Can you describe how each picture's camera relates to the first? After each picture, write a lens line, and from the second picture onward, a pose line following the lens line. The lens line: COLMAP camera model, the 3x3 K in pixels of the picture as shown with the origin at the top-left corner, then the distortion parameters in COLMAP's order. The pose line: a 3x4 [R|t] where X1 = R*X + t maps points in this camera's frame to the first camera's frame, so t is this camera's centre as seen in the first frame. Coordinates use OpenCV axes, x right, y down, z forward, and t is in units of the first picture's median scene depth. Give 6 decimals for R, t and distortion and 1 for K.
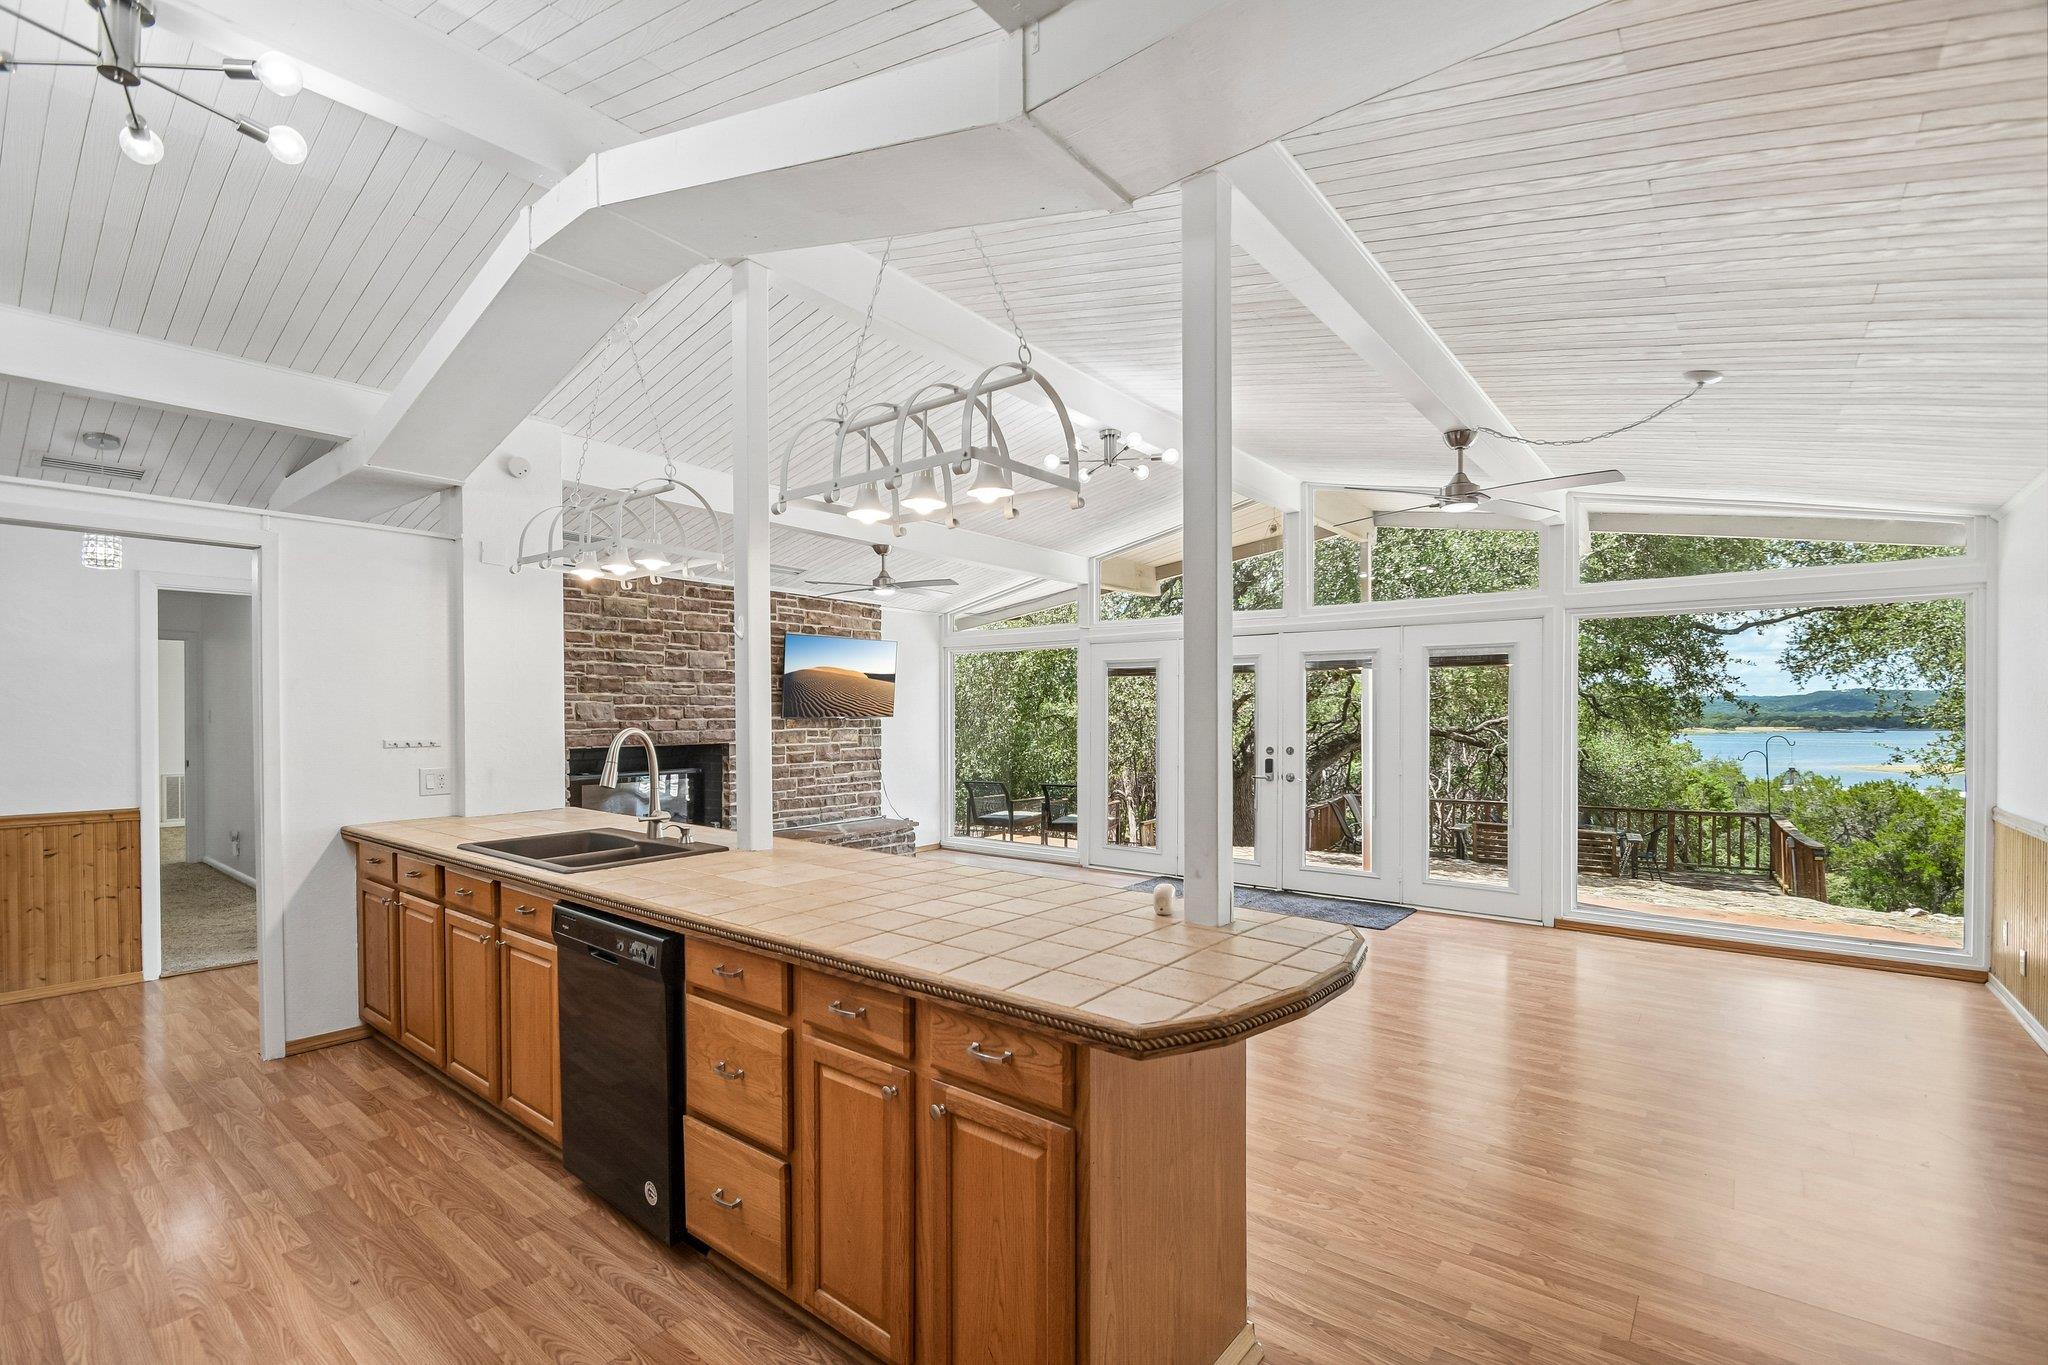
lens RADIAL K [[900.4, 0, 1018.7], [0, 900.4, 720.5], [0, 0, 1]] dist [0.015286, -0.016444]
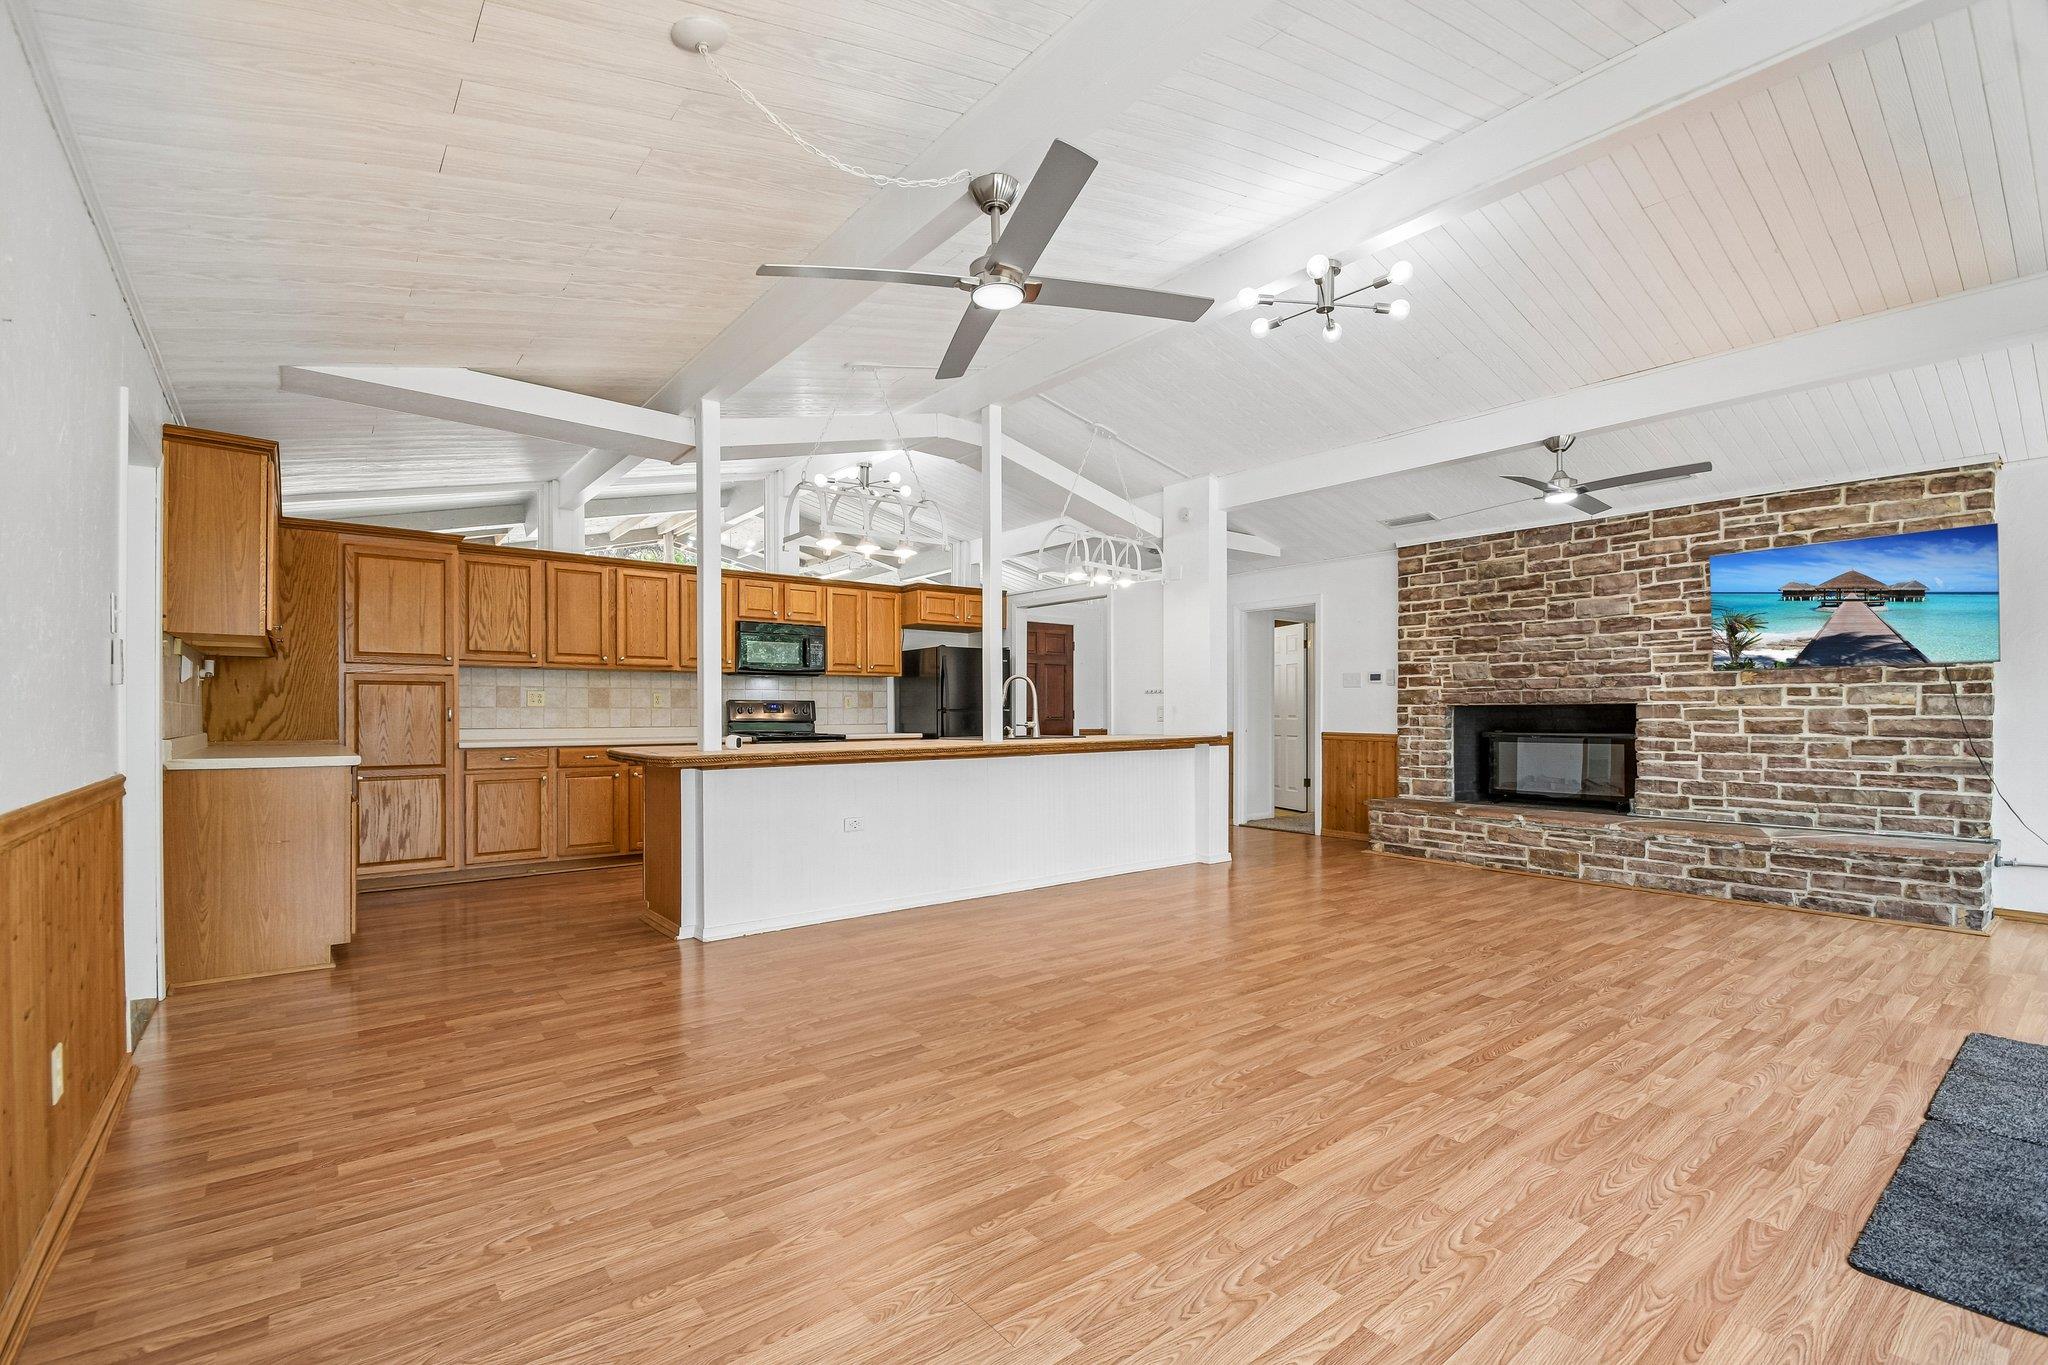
lens RADIAL K [[900.4, 0, 1018.7], [0, 900.4, 720.5], [0, 0, 1]] dist [0.015286, -0.016444]
pose [[-0.219274, 0.010029, -0.975612, 0.633582], [-0.008125, 0.999894, 0.012105, 0.036597], [0.975629, 0.010581, -0.219169, 0.651661]]
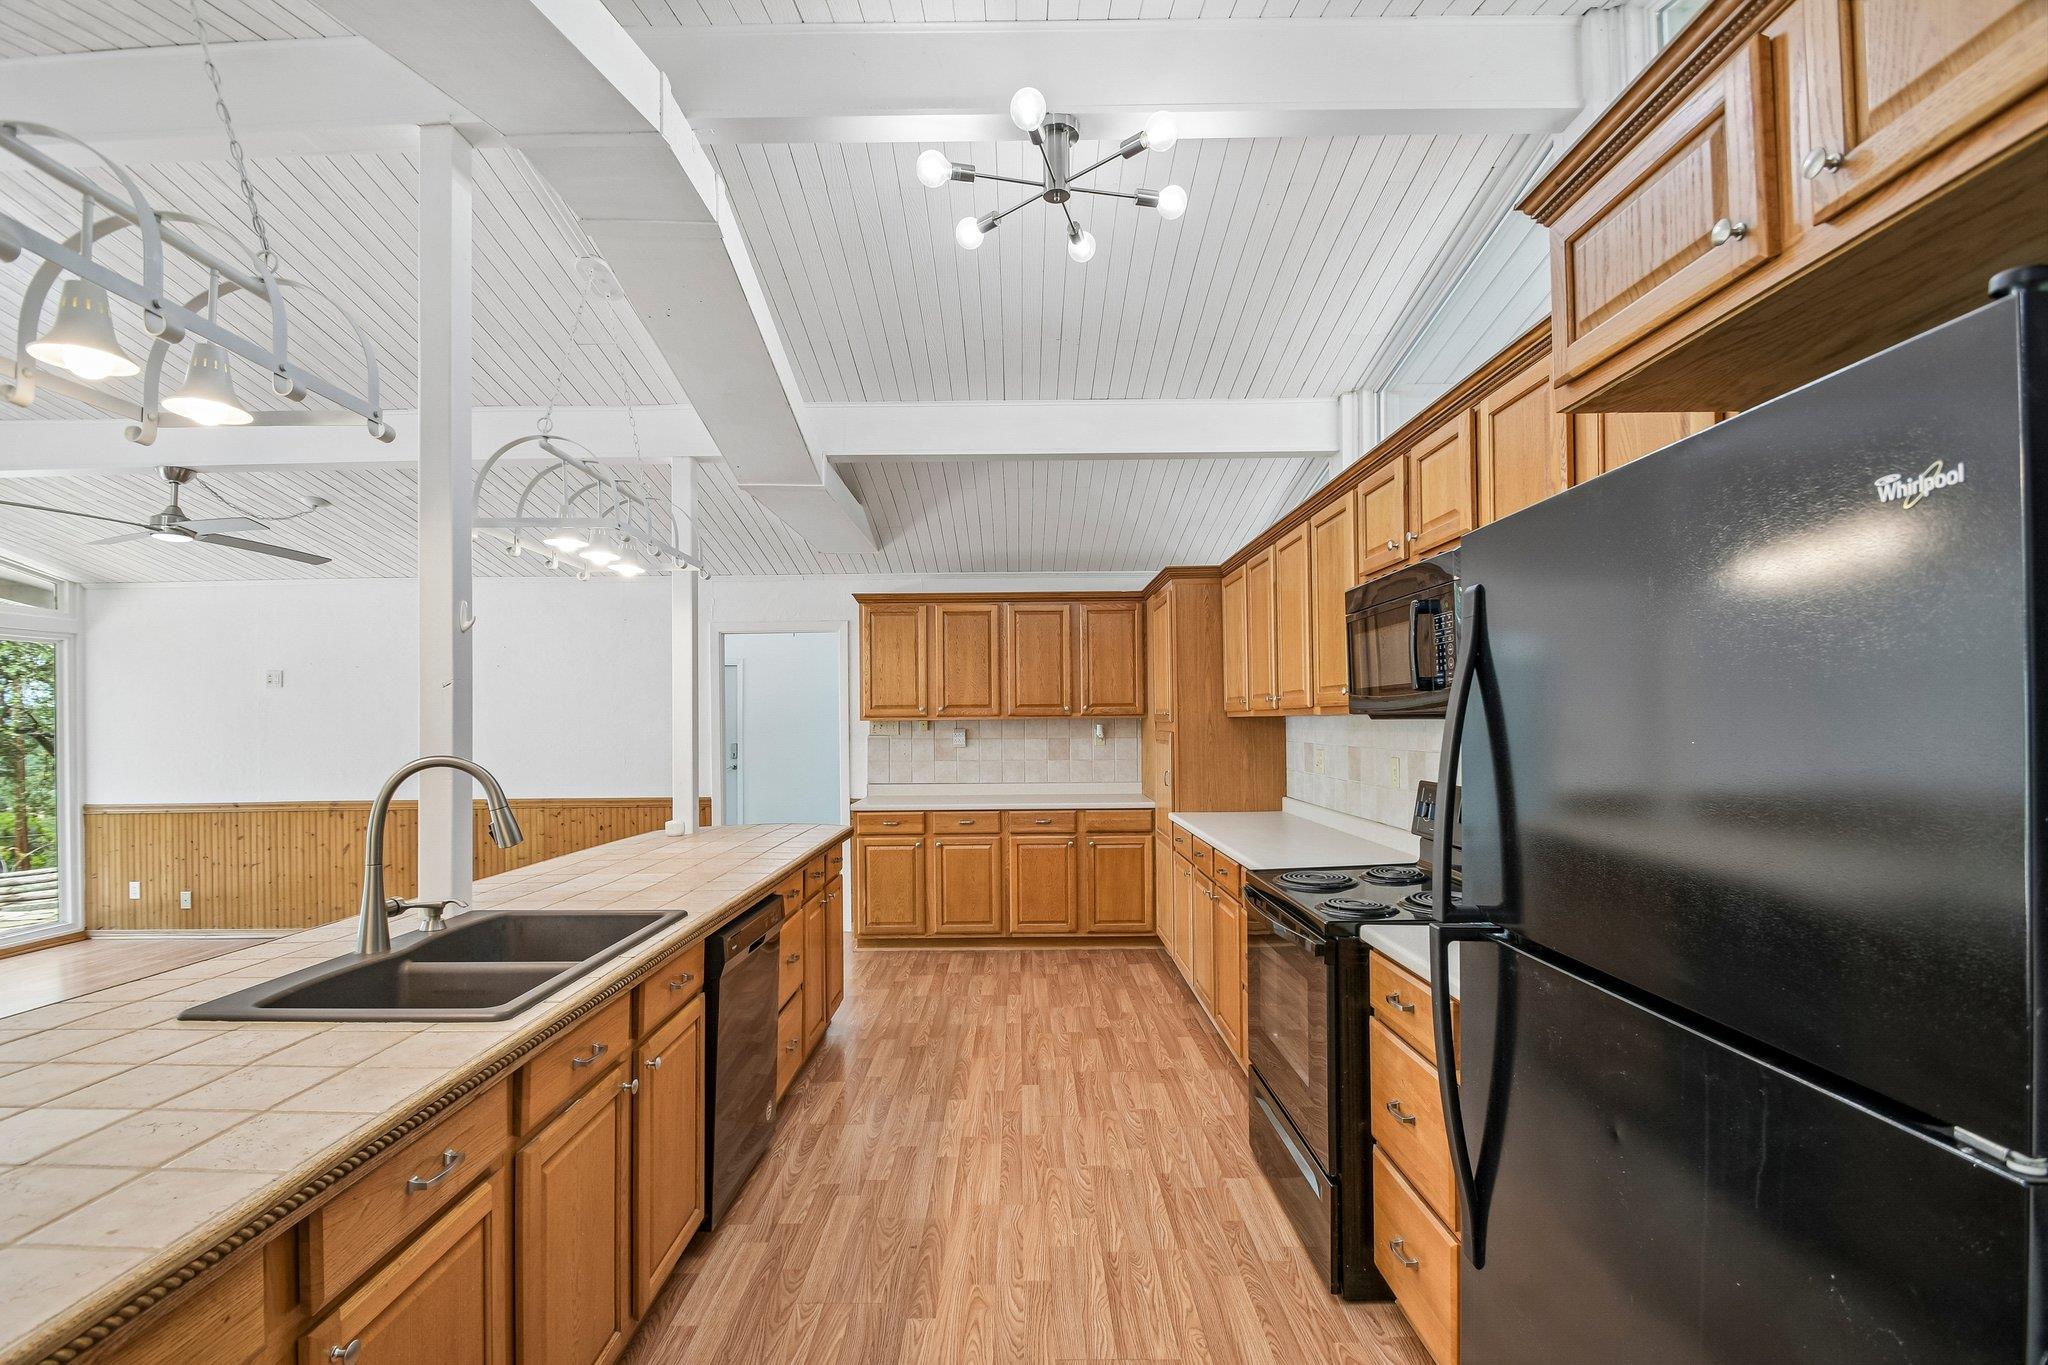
lens RADIAL K [[910.5, 0, 1020.1], [0, 910.5, 717.9], [0, 0, 1]] dist [-0.000099, -0.007668]
pose [[-0.627813, 0.010581, 0.778292, -0.536358], [0.018172, 0.999834, 0.001066, -0.004320], [-0.778152, 0.014813, -0.627902, 0.505176]]
